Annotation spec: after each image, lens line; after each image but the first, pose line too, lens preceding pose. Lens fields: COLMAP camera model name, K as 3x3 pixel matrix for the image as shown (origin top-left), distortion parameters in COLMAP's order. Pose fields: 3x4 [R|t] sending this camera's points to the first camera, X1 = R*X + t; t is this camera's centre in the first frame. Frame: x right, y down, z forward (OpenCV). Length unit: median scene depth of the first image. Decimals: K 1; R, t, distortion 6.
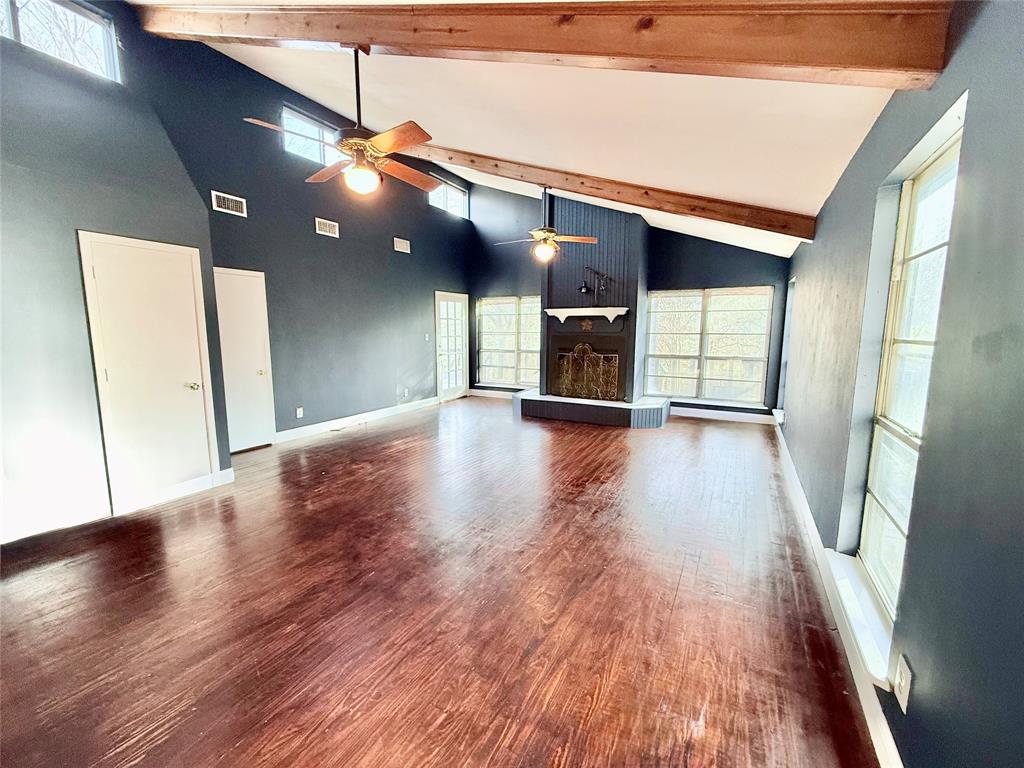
lens RADIAL K [[406.2, 0, 509.5], [0, 406.2, 385.0], [0, 0, 1]] dist [0.001175, 0.000071]
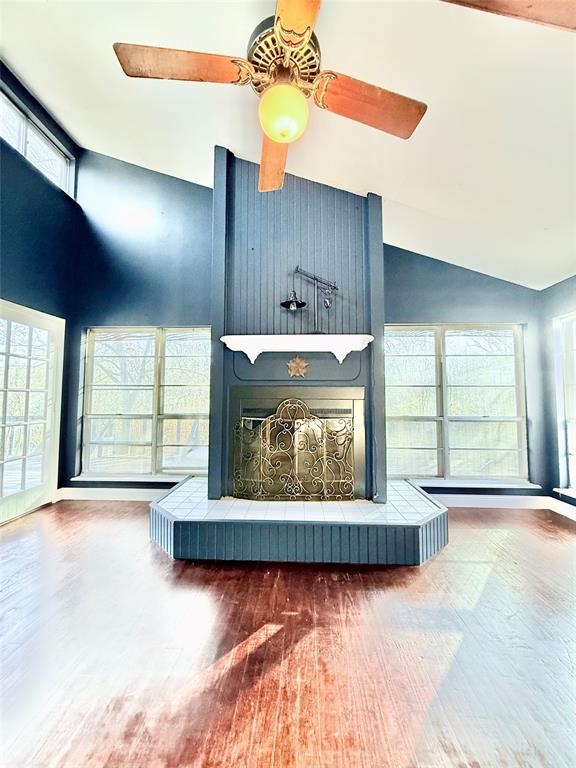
lens RADIAL K [[304.7, 0, 287.8], [0, 304.7, 382.8], [0, 0, 1]] dist [0.001175, 0.000071]
pose [[0.893621, 0.026228, 0.448054, -0.013640], [0.060152, 0.982286, -0.177470, -0.047273], [-0.444772, 0.185543, 0.876214, 0.593658]]
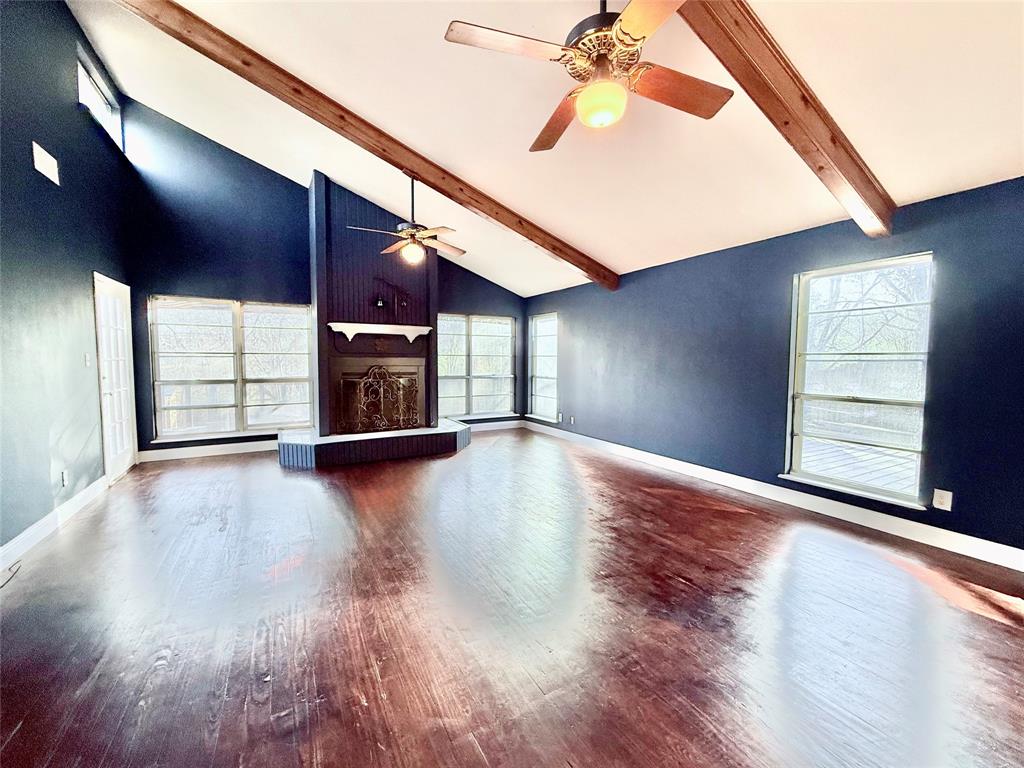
lens RADIAL K [[406.2, 0, 510.6], [0, 406.2, 382.3], [0, 0, 1]] dist [0.001175, 0.000071]
pose [[0.518621, -0.050222, 0.853528, -0.378458], [0.110695, 0.993816, -0.008785, -0.029542], [-0.847808, 0.099037, 0.520973, 0.313515]]
